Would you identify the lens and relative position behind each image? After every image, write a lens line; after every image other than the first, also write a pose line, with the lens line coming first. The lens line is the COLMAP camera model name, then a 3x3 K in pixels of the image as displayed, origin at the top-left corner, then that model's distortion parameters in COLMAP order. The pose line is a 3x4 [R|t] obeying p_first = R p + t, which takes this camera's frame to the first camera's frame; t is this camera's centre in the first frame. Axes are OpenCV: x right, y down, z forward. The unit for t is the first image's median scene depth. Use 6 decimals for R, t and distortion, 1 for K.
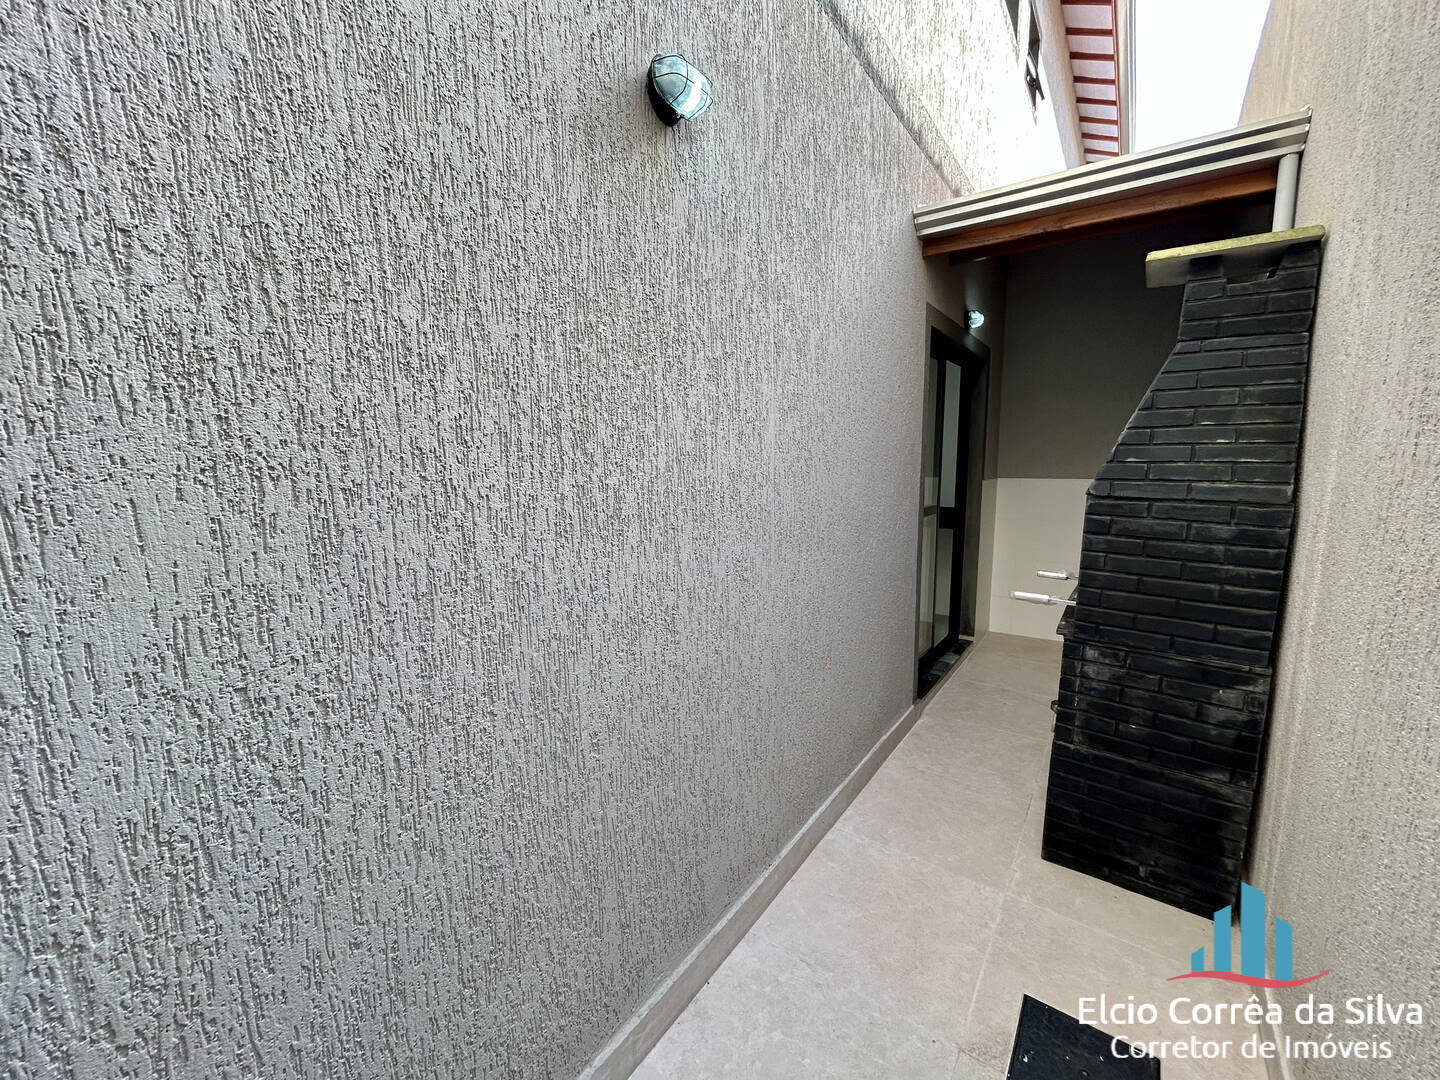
lens RADIAL K [[580.6, 0, 713.4], [0, 580.6, 547.2], [0, 0, 1]] dist [-0.001387, 0.000772]
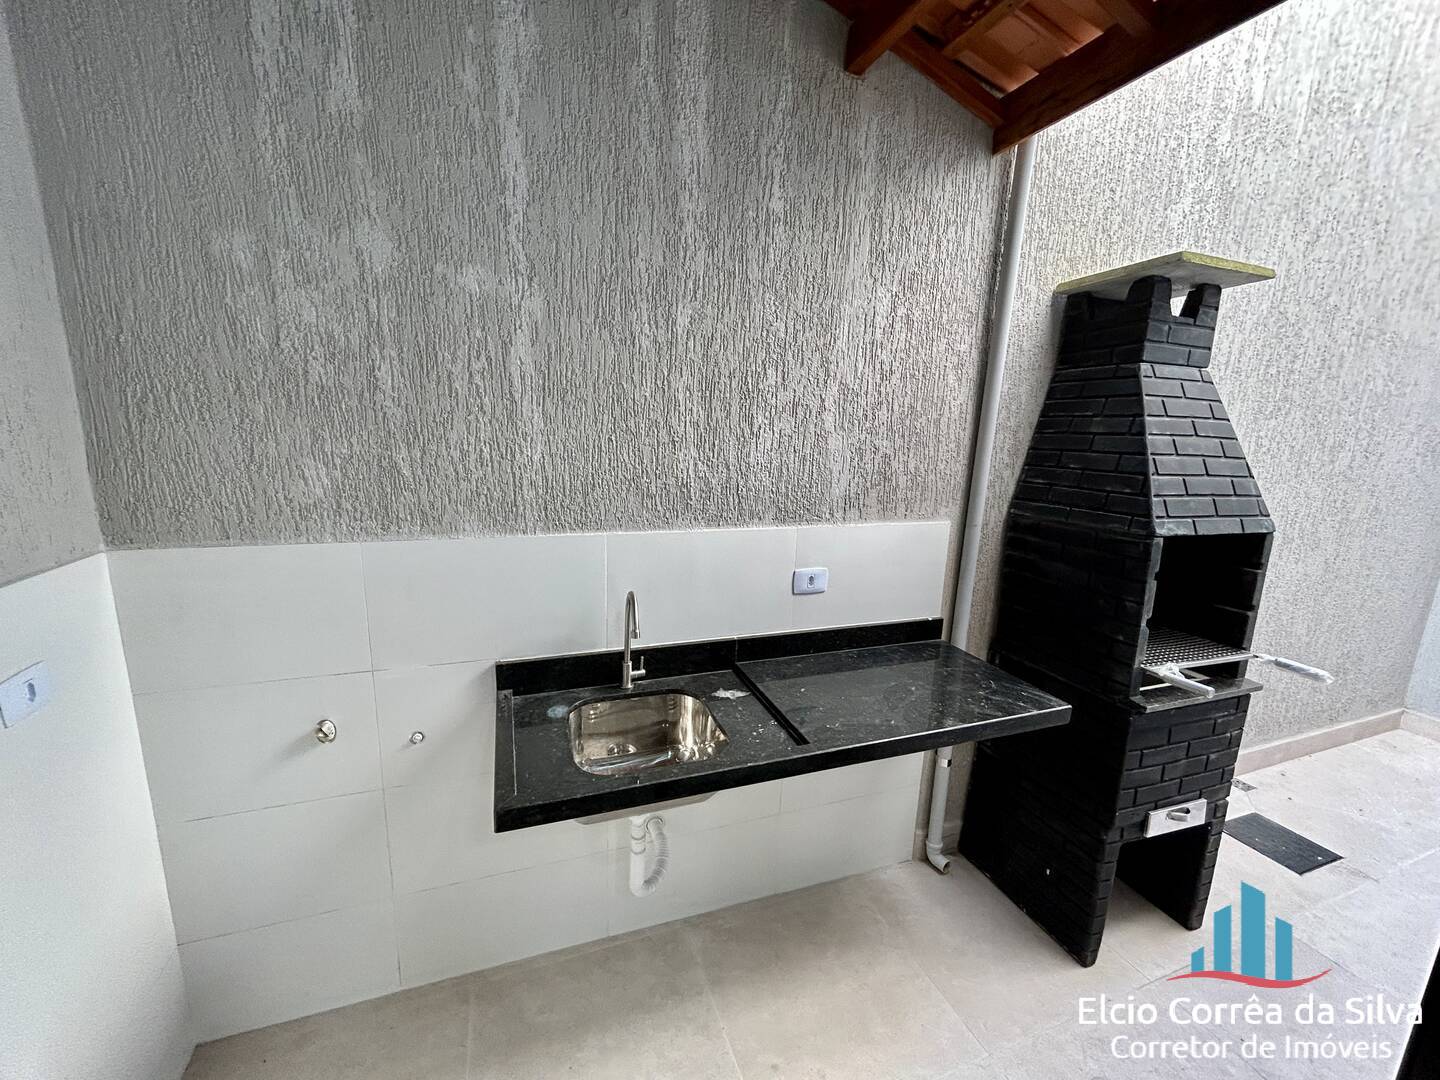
lens RADIAL K [[580.6, 0, 717.5], [0, 580.6, 540.6], [0, 0, 1]] dist [-0.001387, 0.000772]
pose [[-0.829242, -0.137294, 0.541763, 0.917629], [0.052593, 0.945886, 0.320207, -0.431461], [-0.556409, 0.294022, -0.777148, 2.280900]]
